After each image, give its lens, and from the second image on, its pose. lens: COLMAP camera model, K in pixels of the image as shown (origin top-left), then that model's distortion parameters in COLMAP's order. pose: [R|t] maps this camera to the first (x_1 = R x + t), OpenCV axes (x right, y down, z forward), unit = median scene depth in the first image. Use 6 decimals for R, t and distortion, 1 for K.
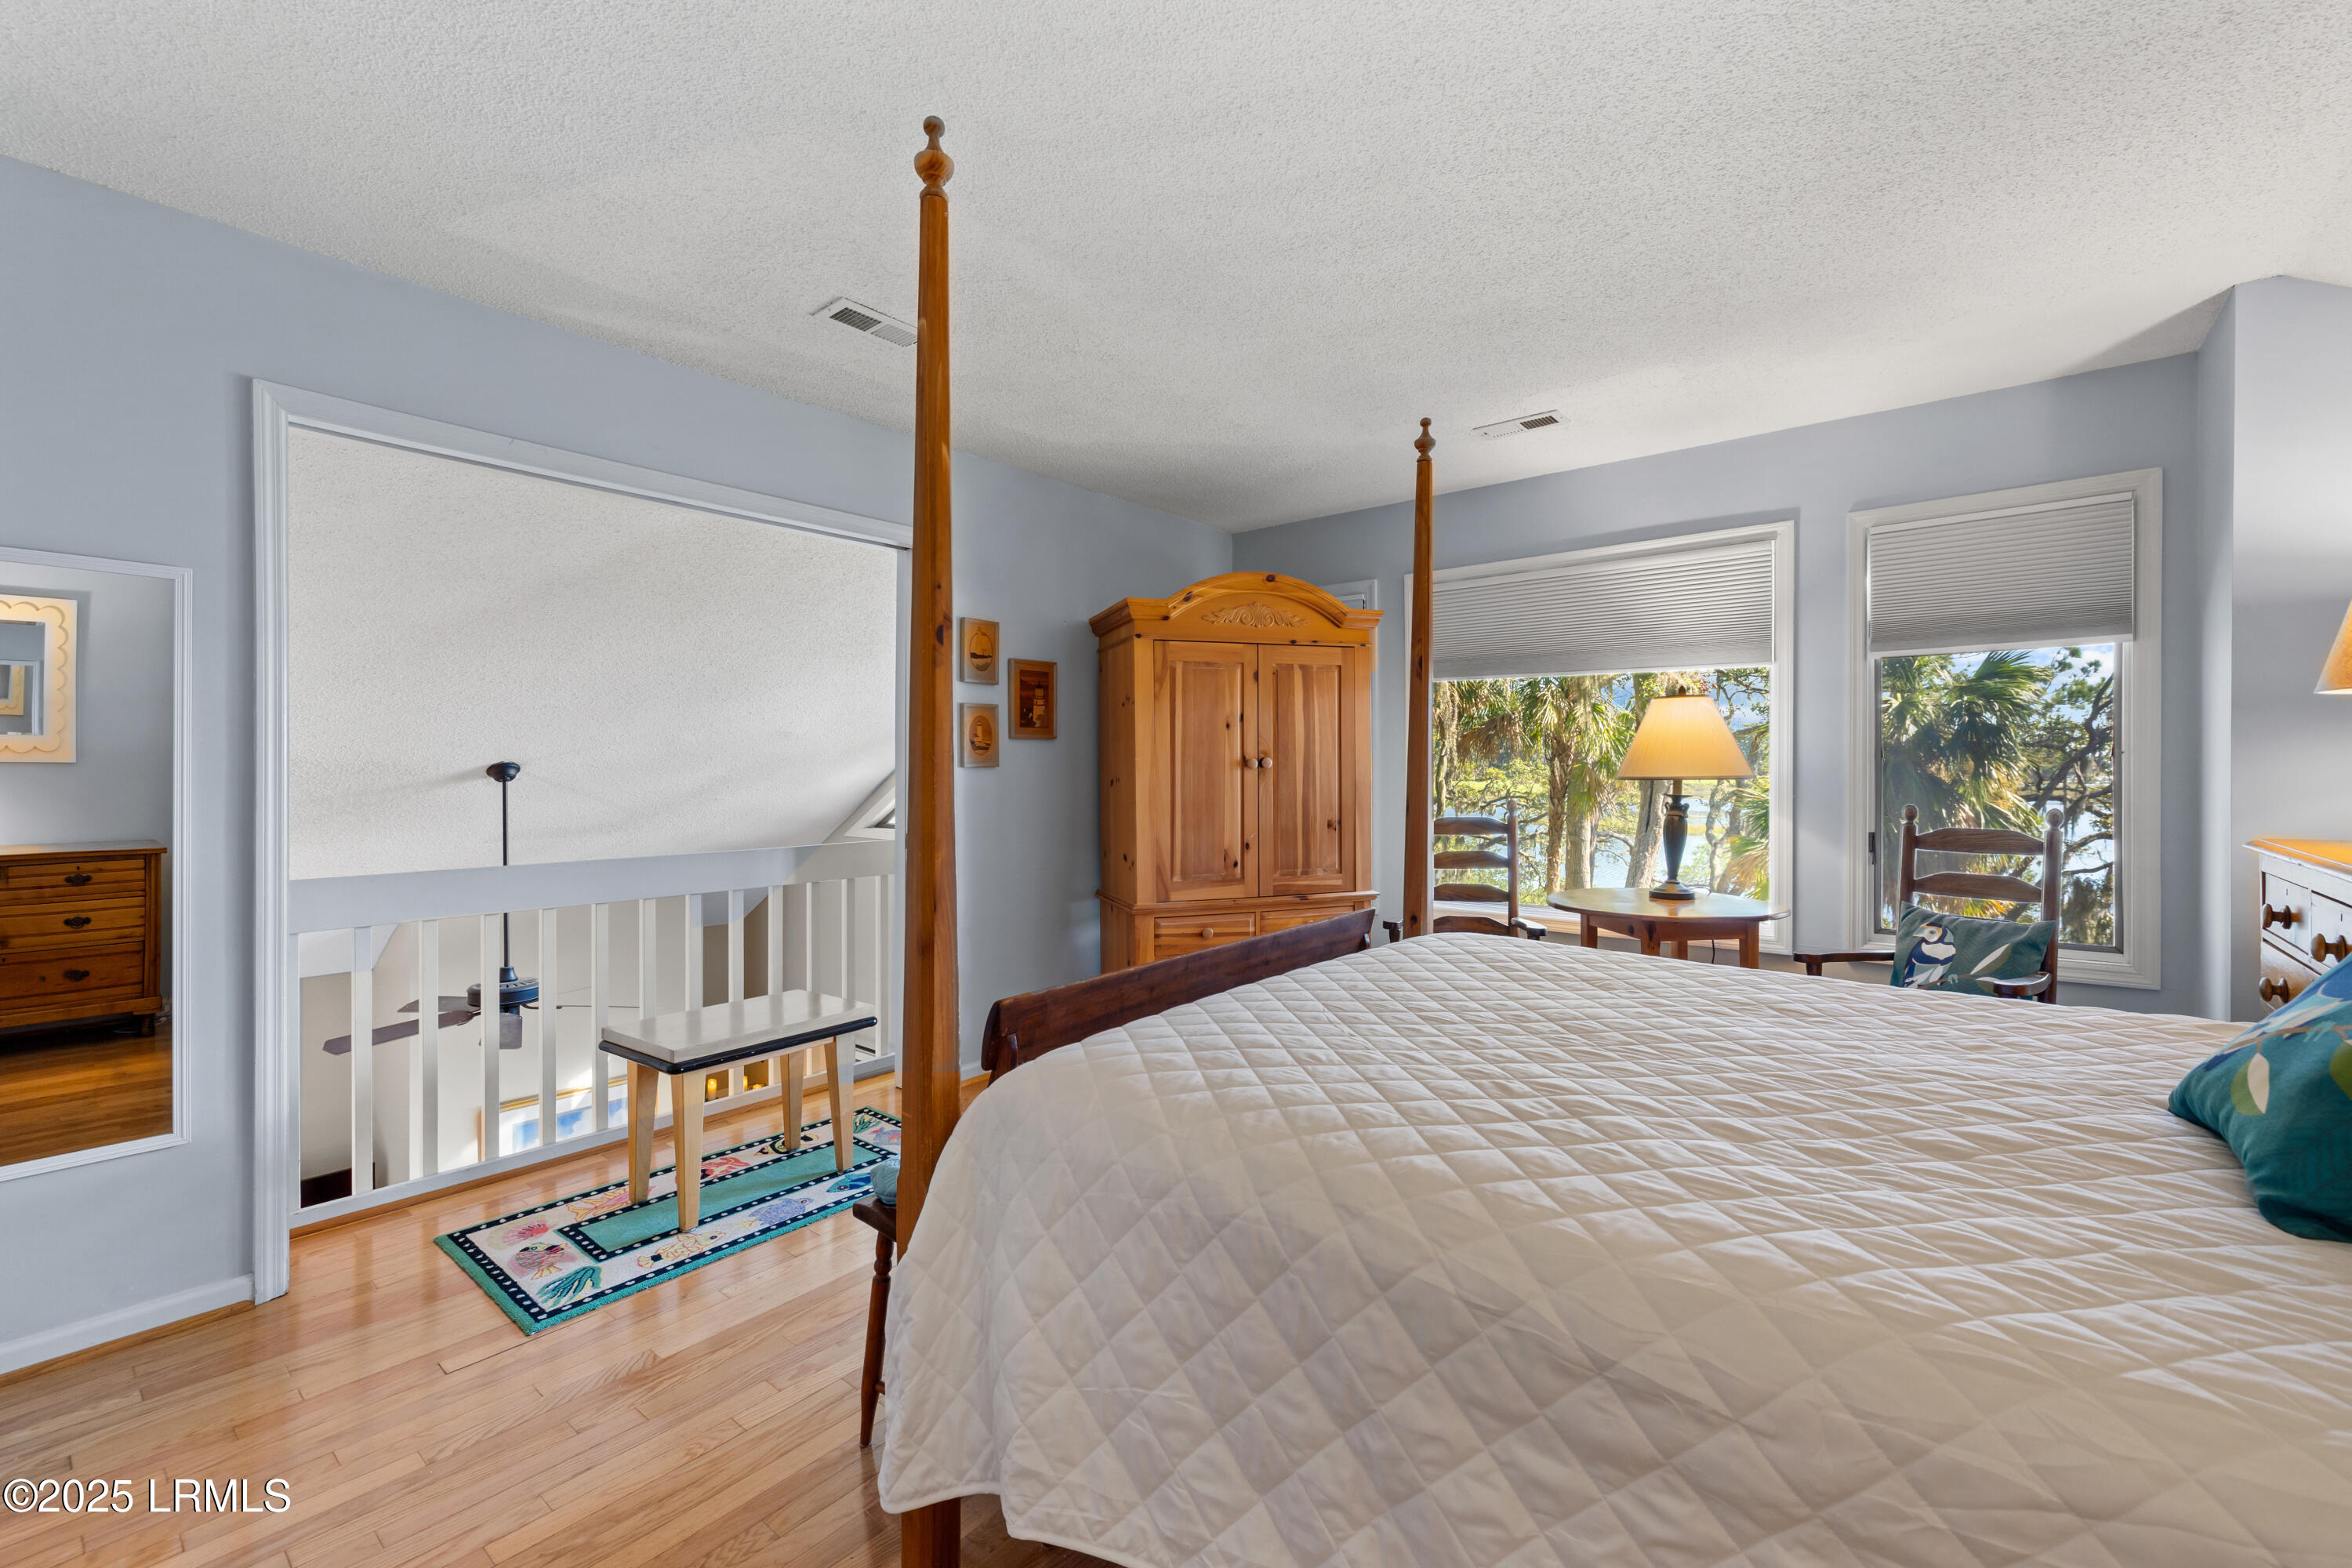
lens RADIAL K [[996.8, 0, 1163.5], [0, 996.8, 773.1], [0, 0, 1]] dist [0.001114, -0.000555]
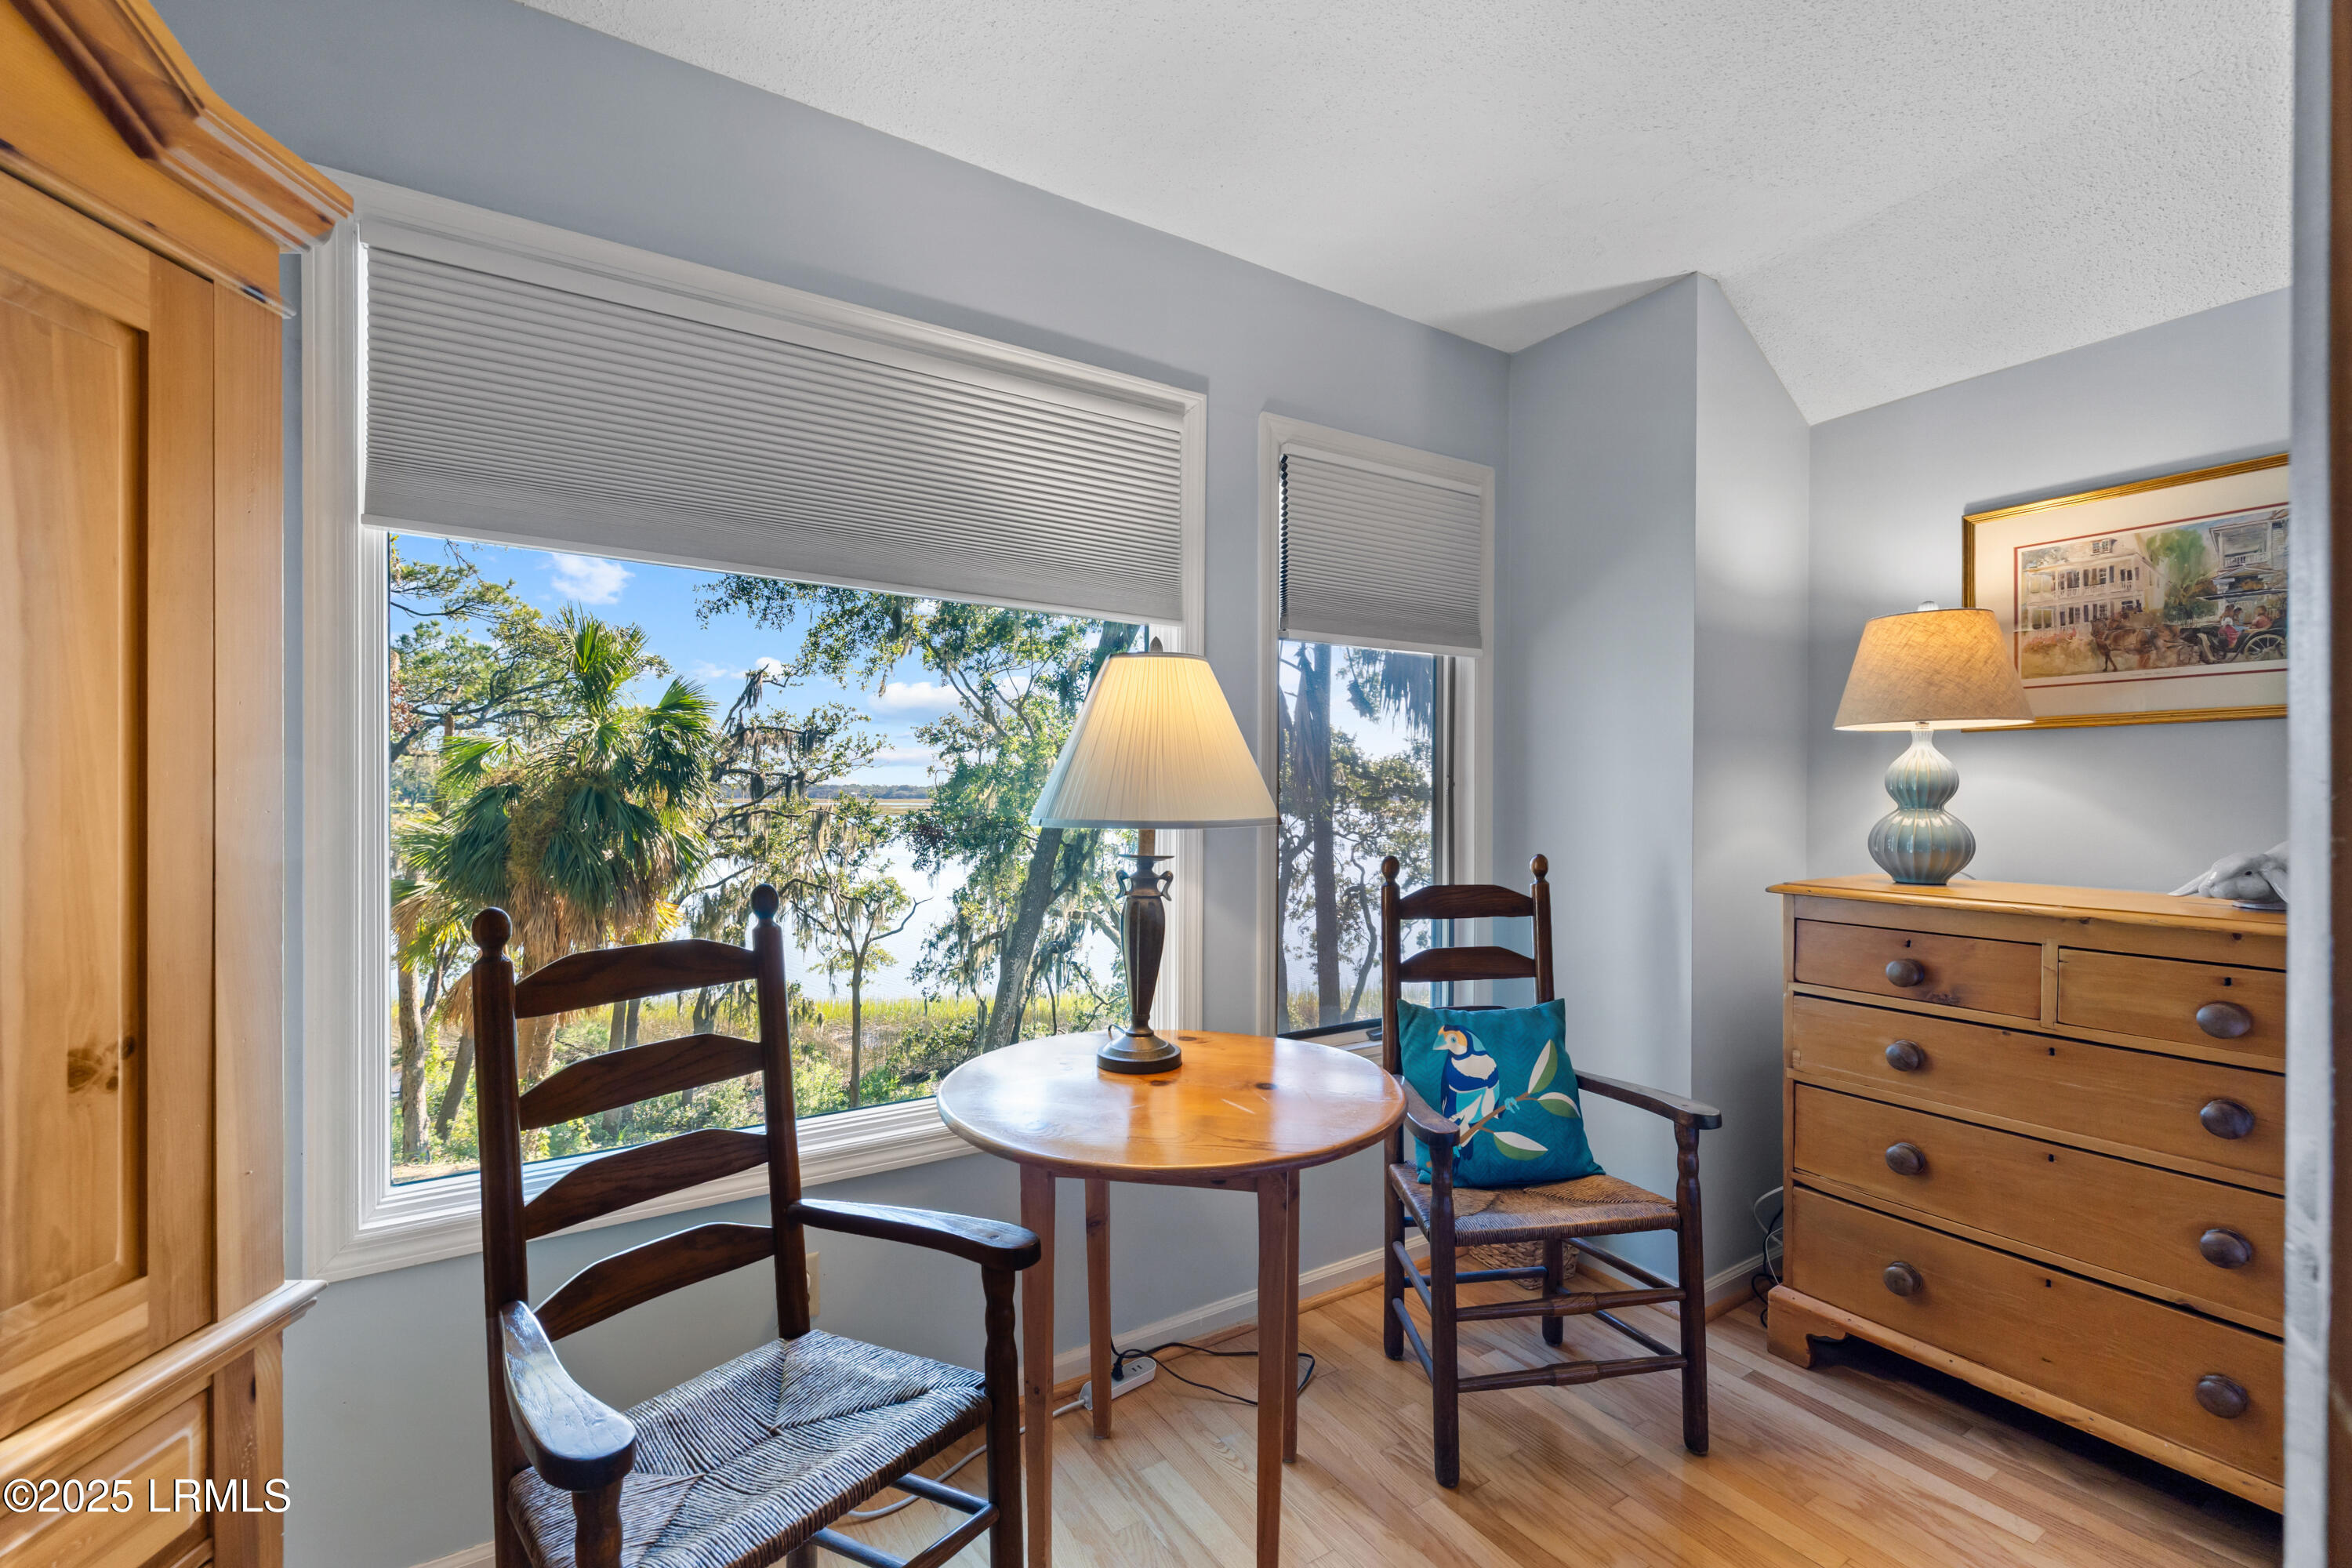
lens RADIAL K [[996.8, 0, 1184.8], [0, 996.8, 797.7], [0, 0, 1]] dist [0.001114, -0.000555]
pose [[0.310985, 0.003665, 0.950408, 0.047541], [-0.000892, 0.999993, -0.003565, -0.004933], [-0.950414, 0.000261, 0.310987, 0.818270]]
